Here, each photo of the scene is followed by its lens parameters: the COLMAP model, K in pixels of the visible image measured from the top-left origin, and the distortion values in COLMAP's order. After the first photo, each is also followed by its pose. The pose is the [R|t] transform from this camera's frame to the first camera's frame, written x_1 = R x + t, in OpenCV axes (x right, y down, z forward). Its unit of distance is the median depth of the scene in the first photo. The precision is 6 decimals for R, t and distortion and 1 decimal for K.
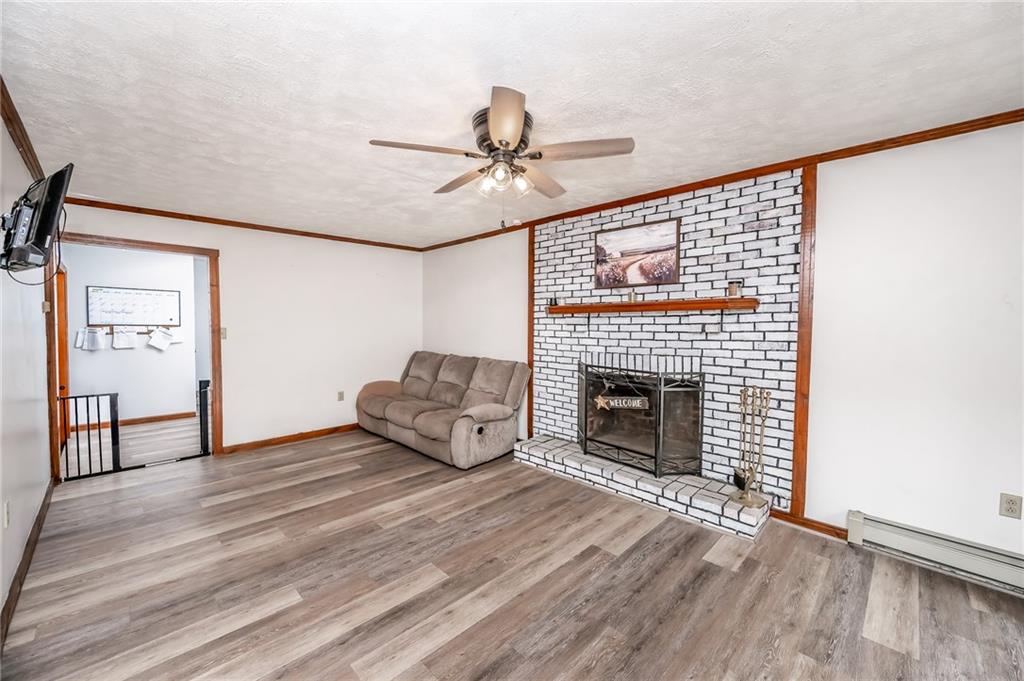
lens RADIAL K [[400.8, 0, 518.0], [0, 400.8, 344.6], [0, 0, 1]] dist [0.000787, 0.000274]
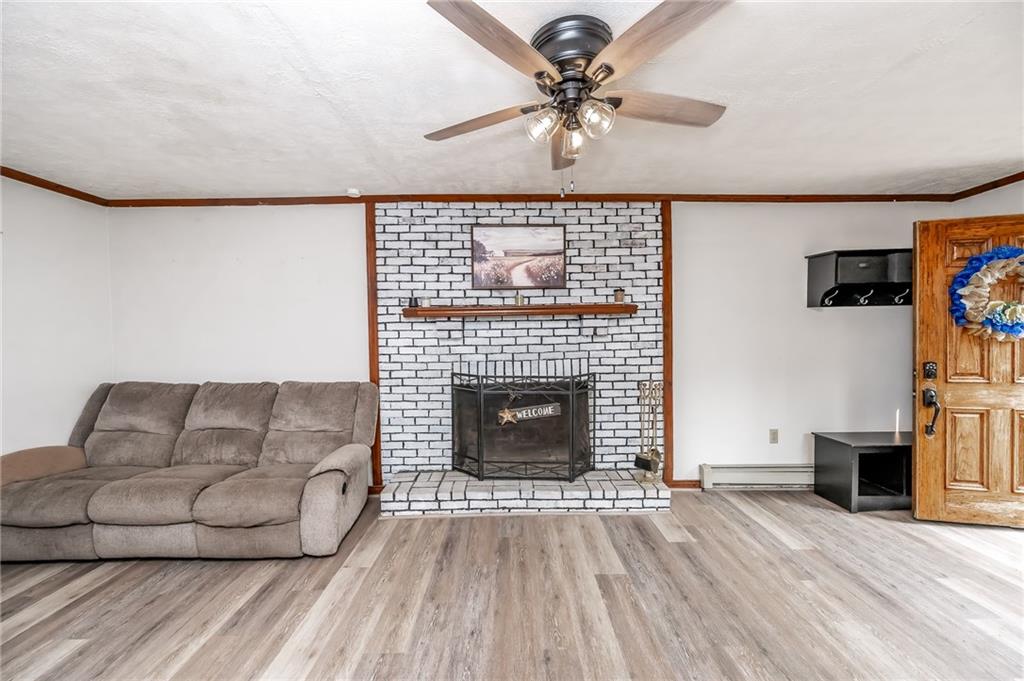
lens RADIAL K [[400.8, 0, 518.0], [0, 400.8, 344.6], [0, 0, 1]] dist [0.000787, 0.000274]
pose [[0.709214, -0.035348, 0.704106, -0.386957], [0.050521, 0.998723, -0.000750, -0.013177], [-0.703181, 0.036104, 0.710094, 0.335534]]
